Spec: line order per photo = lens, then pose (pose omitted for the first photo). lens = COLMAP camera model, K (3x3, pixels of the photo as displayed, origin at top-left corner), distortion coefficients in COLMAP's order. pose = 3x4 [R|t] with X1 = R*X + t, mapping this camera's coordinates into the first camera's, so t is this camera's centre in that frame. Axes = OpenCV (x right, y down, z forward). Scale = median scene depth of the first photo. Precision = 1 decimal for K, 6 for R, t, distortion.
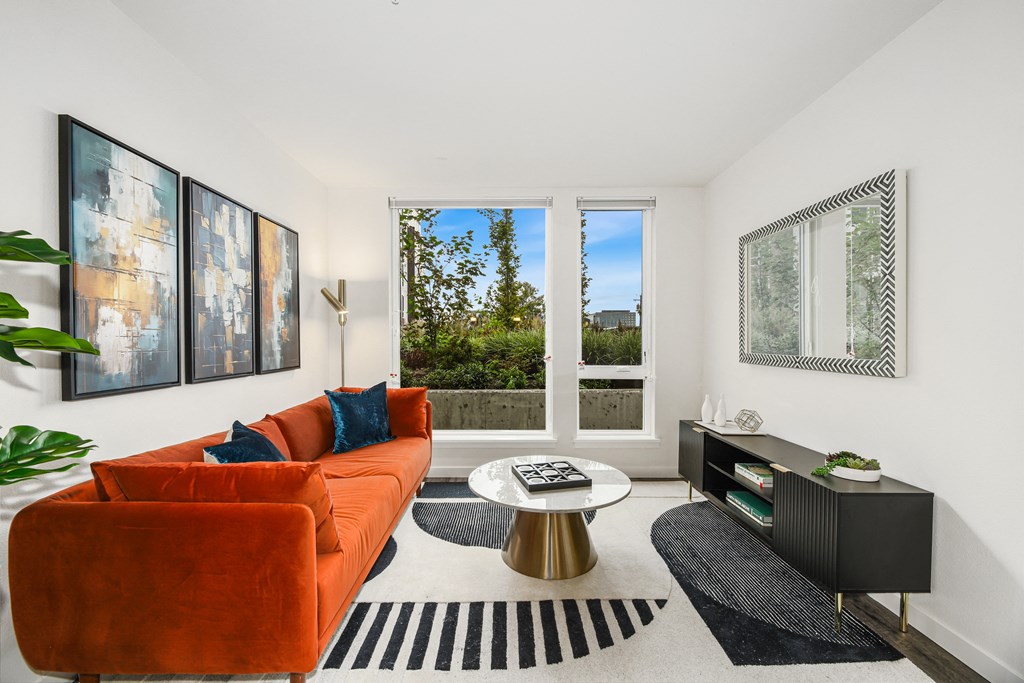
lens RADIAL K [[415.6, 0, 511.8], [0, 415.6, 344.4], [0, 0, 1]] dist [0.002433, -0.002735]
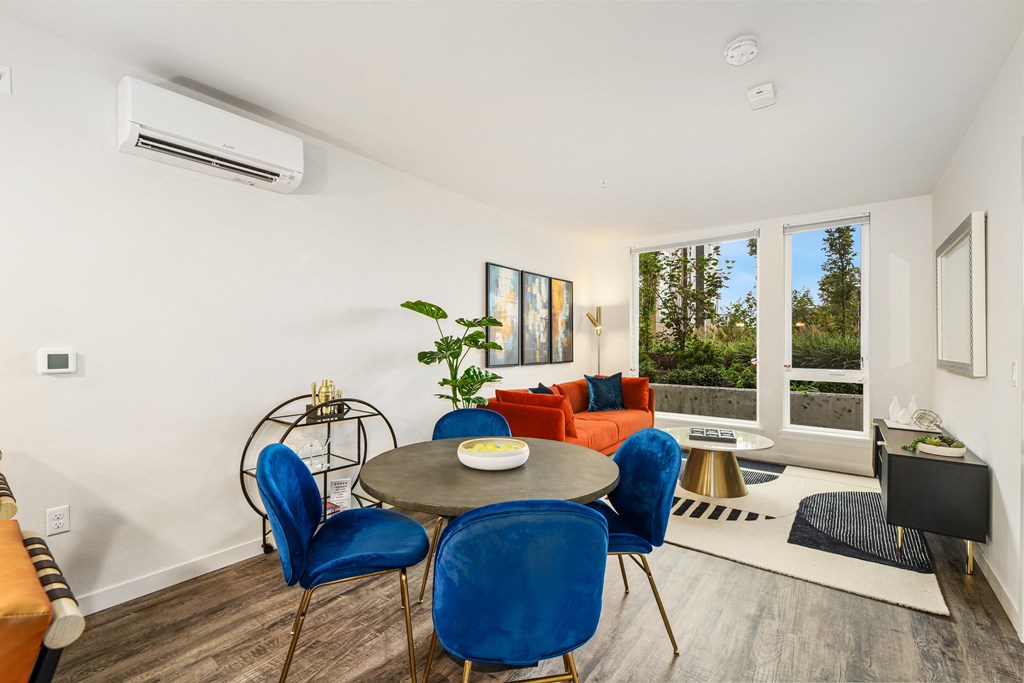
lens RADIAL K [[445.0, 0, 509.6], [0, 445.0, 344.5], [0, 0, 1]] dist [-0.004125, -0.000168]
pose [[0.787765, 0.002130, -0.615972, 0.438169], [-0.008692, 0.999933, -0.007658, 0.002276], [0.615914, 0.011387, 0.787731, -0.635412]]
